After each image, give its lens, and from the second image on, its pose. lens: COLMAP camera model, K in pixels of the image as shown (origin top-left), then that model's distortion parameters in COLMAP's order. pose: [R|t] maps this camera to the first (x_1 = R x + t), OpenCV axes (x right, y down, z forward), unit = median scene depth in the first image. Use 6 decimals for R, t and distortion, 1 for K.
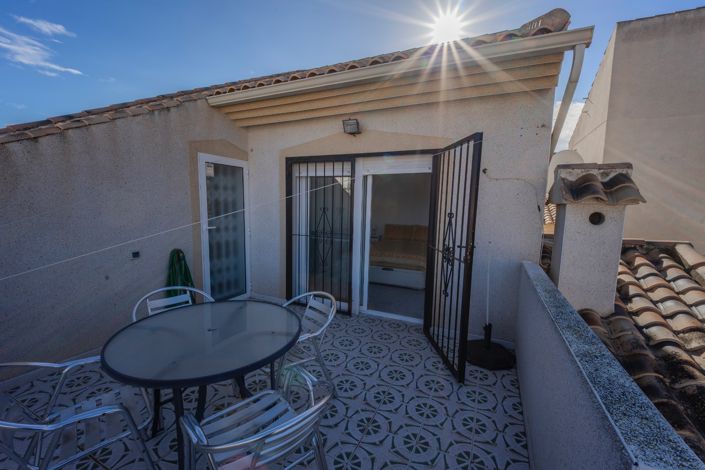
lens RADIAL K [[294.7, 0, 350.8], [0, 294.7, 230.1], [0, 0, 1]] dist [-0.006266, -0.004834]
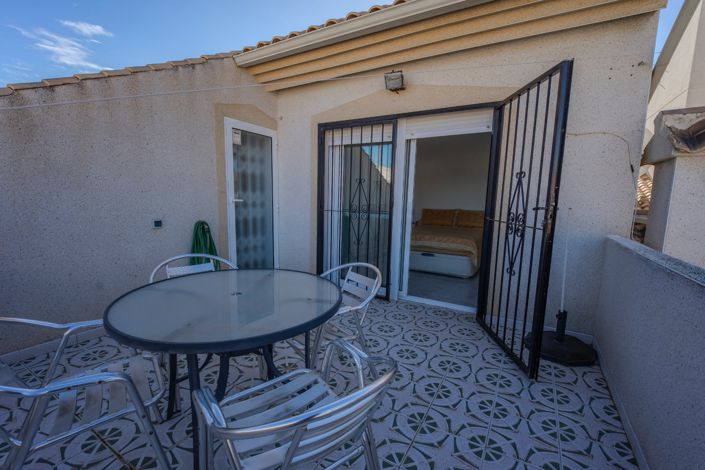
lens RADIAL K [[294.7, 0, 349.1], [0, 294.7, 237.1], [0, 0, 1]] dist [-0.006266, -0.004834]
pose [[0.996249, 0.013006, -0.085550, -0.063462], [-0.011912, 0.999841, 0.013291, 0.119744], [0.085709, -0.012222, 0.996245, 0.148930]]
